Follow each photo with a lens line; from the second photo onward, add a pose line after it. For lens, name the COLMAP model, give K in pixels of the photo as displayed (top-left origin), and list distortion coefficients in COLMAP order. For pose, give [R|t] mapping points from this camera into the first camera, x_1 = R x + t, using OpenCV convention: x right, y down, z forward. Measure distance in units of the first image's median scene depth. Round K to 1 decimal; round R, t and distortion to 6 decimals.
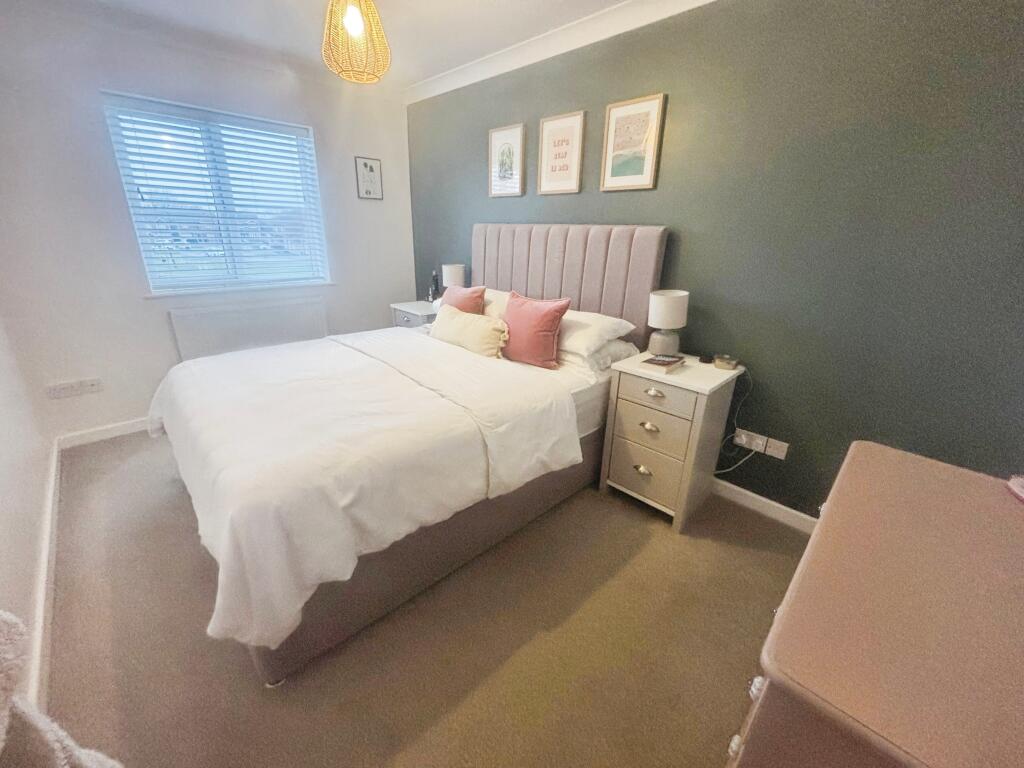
lens RADIAL K [[415.2, 0, 522.0], [0, 415.2, 384.6], [0, 0, 1]] dist [0.001111, -0.000744]
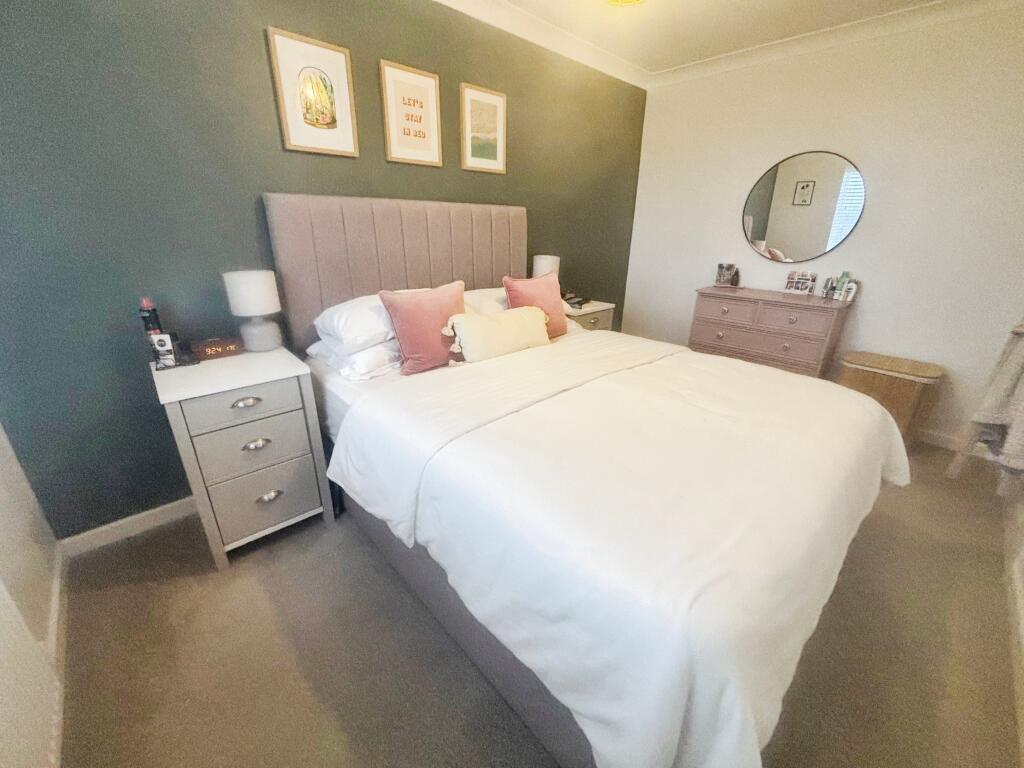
lens RADIAL K [[415.2, 0, 539.3], [0, 415.2, 372.6], [0, 0, 1]] dist [0.001111, -0.000744]
pose [[0.006352, -0.384407, 0.923142, -0.883021], [0.313148, 0.877492, 0.363243, -0.325154], [-0.949683, 0.286772, 0.125950, 0.801410]]
